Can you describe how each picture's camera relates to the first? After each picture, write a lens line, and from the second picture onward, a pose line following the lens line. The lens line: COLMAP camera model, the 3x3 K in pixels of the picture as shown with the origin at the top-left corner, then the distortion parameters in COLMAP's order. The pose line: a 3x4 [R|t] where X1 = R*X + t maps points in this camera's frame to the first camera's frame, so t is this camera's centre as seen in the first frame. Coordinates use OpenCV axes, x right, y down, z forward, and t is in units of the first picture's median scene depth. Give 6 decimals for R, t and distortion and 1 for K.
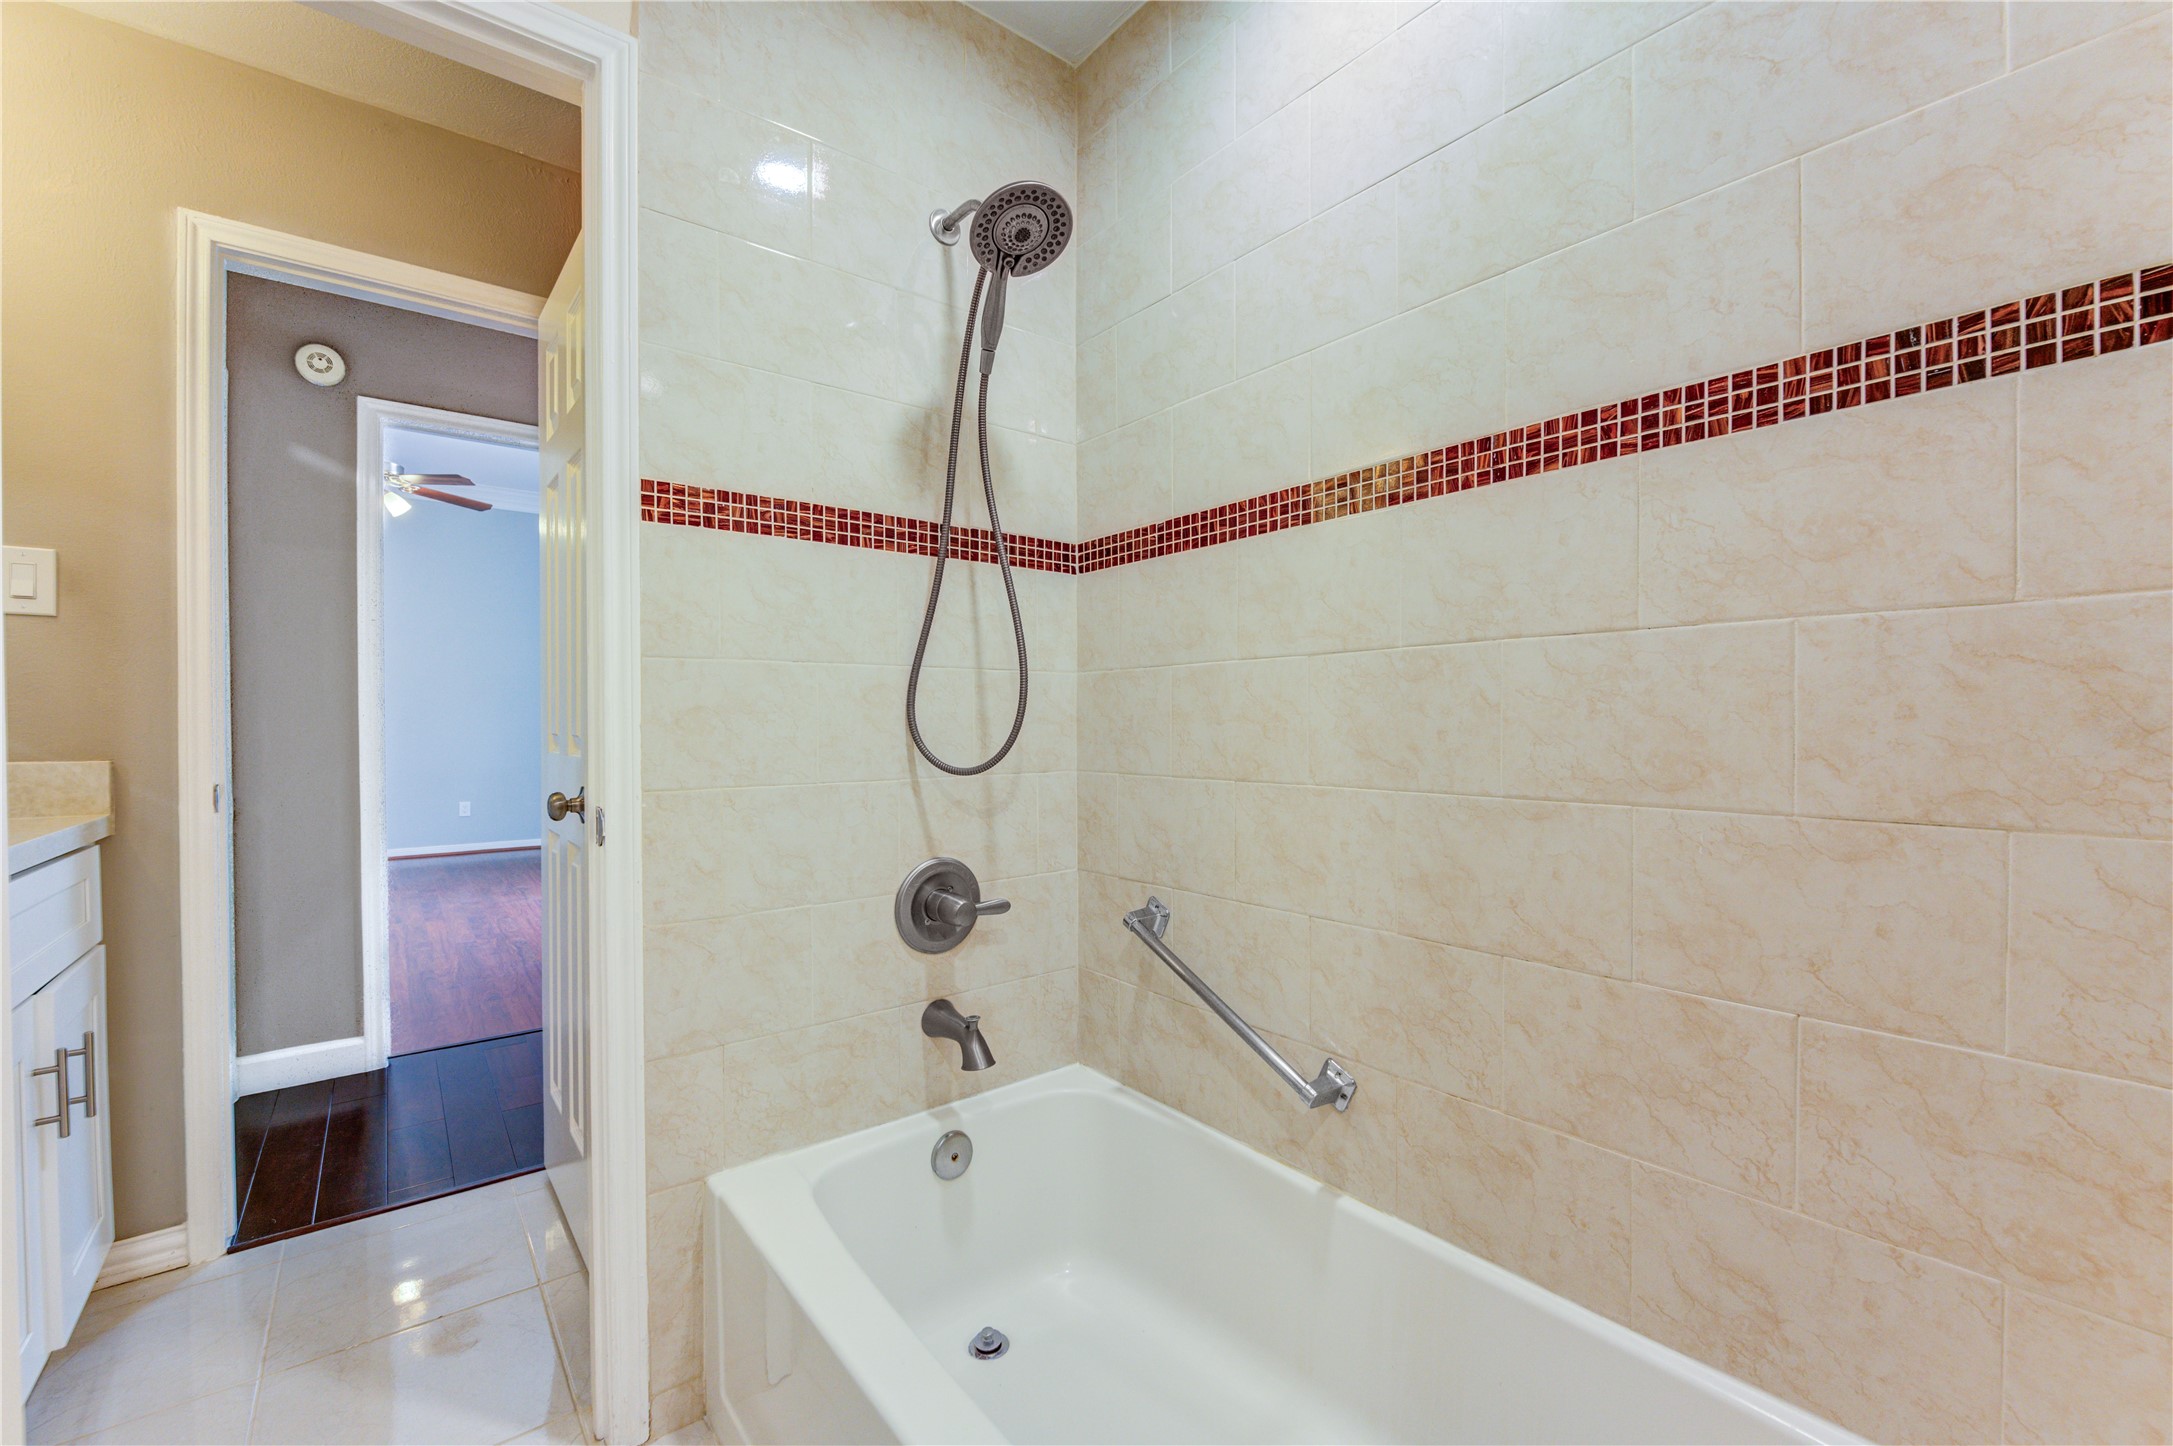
lens RADIAL K [[897.4, 0, 1091.0], [0, 897.4, 727.8], [0, 0, 1]] dist [-0.001425, -0.000102]
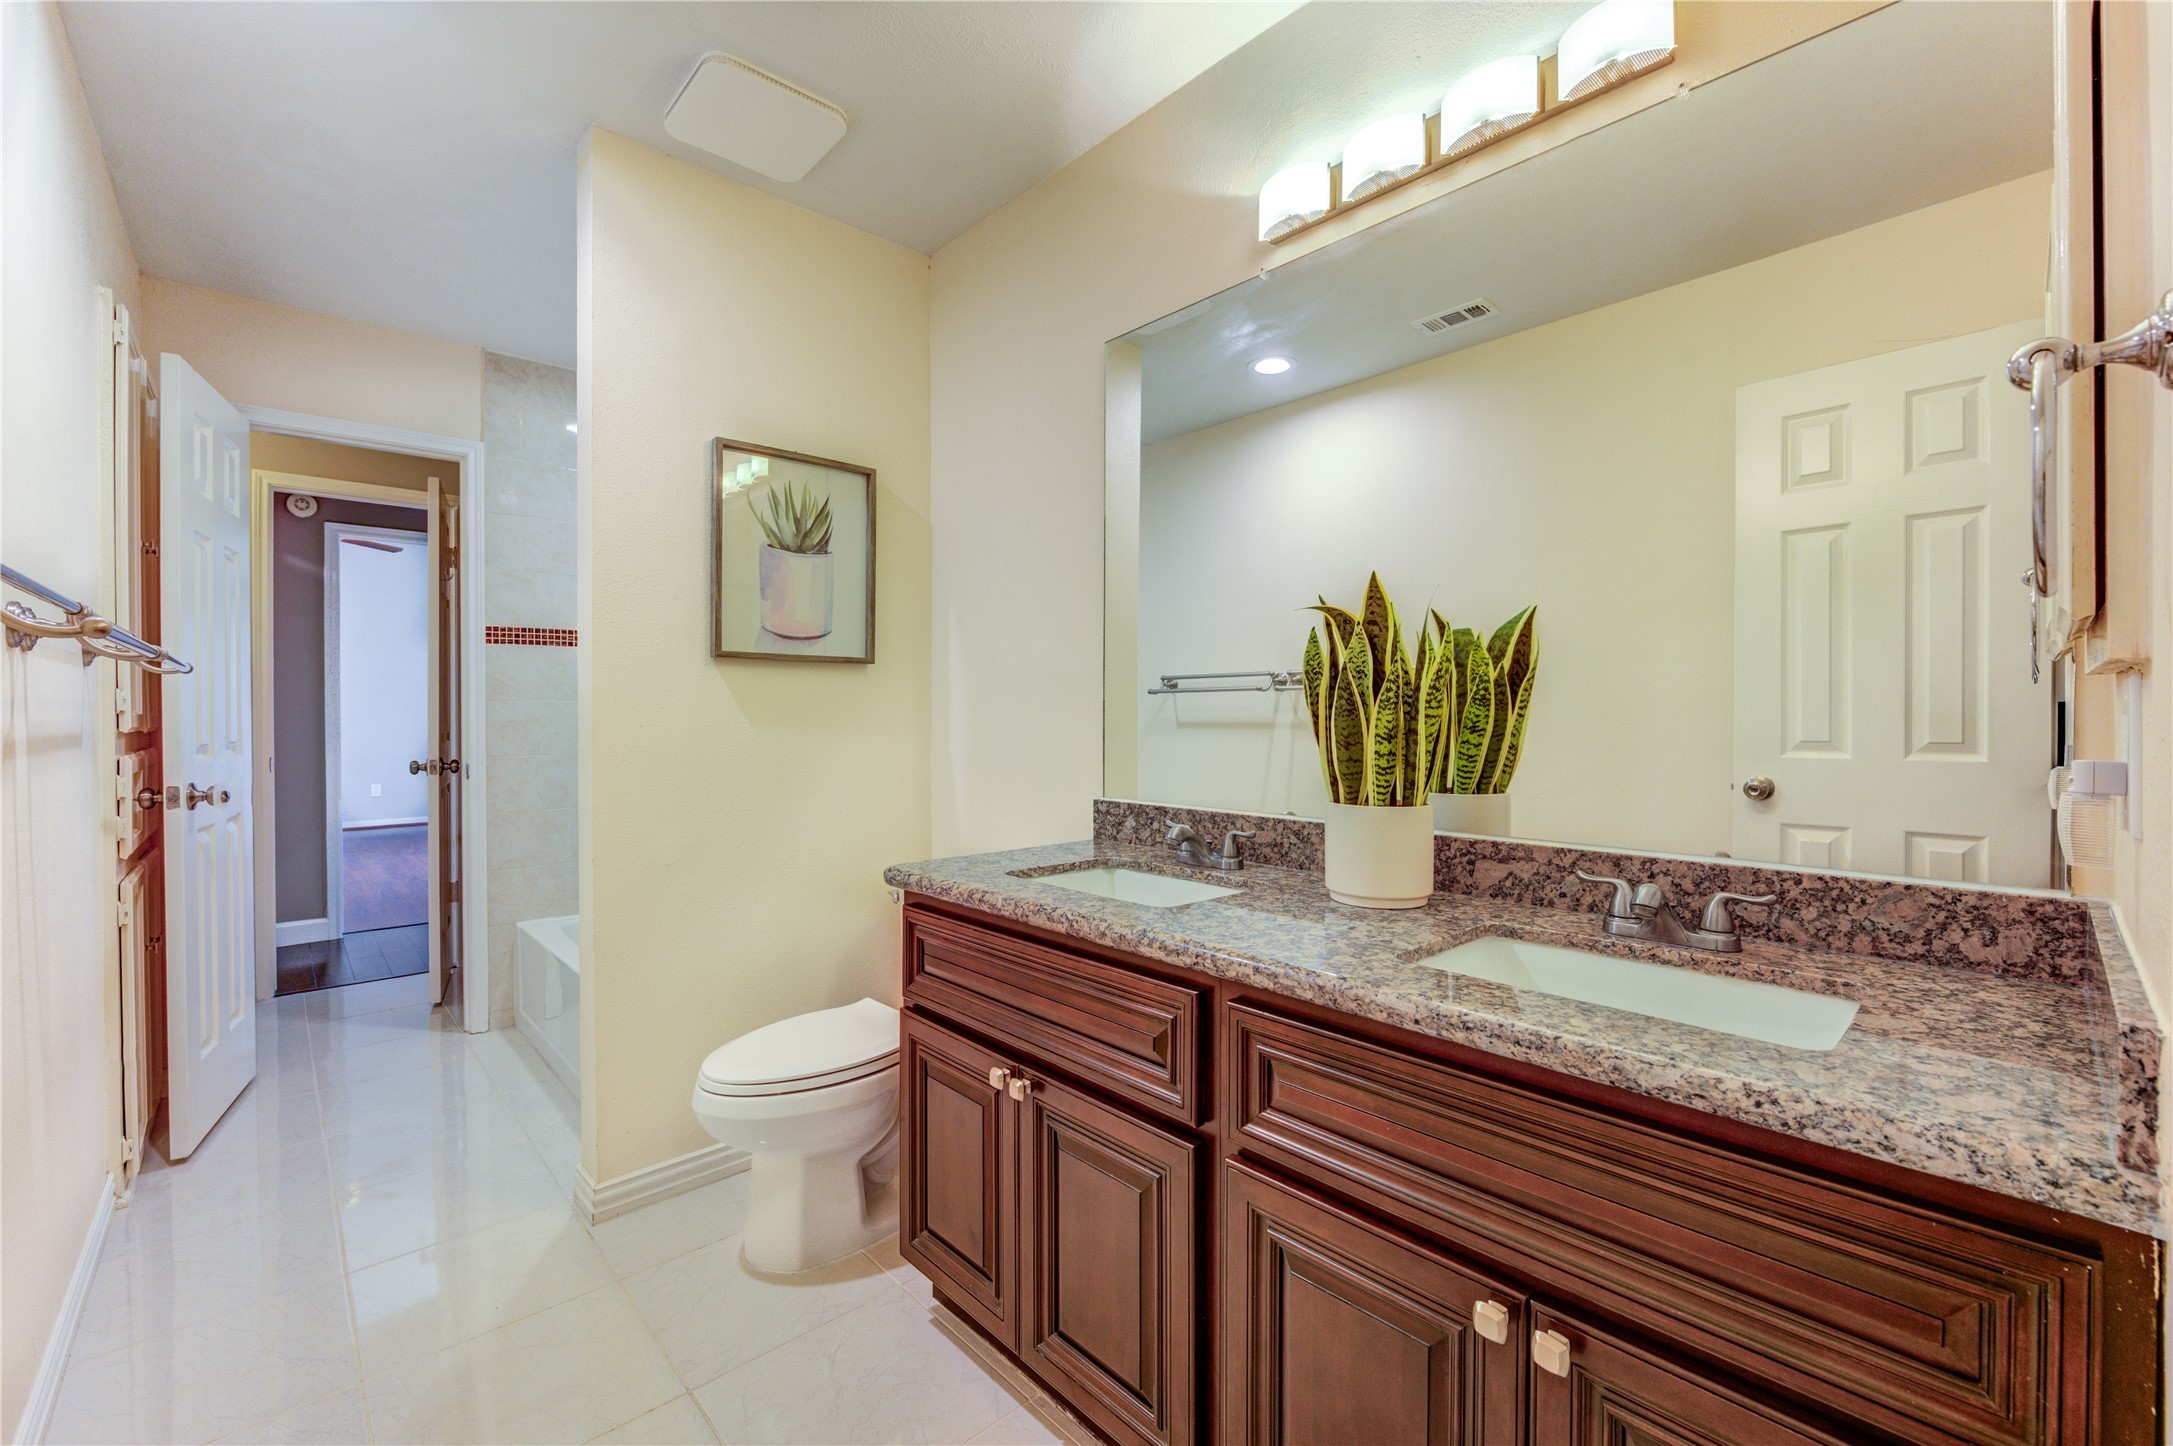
lens RADIAL K [[897.4, 0, 1091.0], [0, 897.4, 727.8], [0, 0, 1]] dist [-0.001425, -0.000102]
pose [[0.997283, 0.006232, 0.073404, 0.488465], [-0.006745, 0.999954, 0.006746, -0.018241], [-0.073358, -0.007223, 0.997279, -0.786100]]
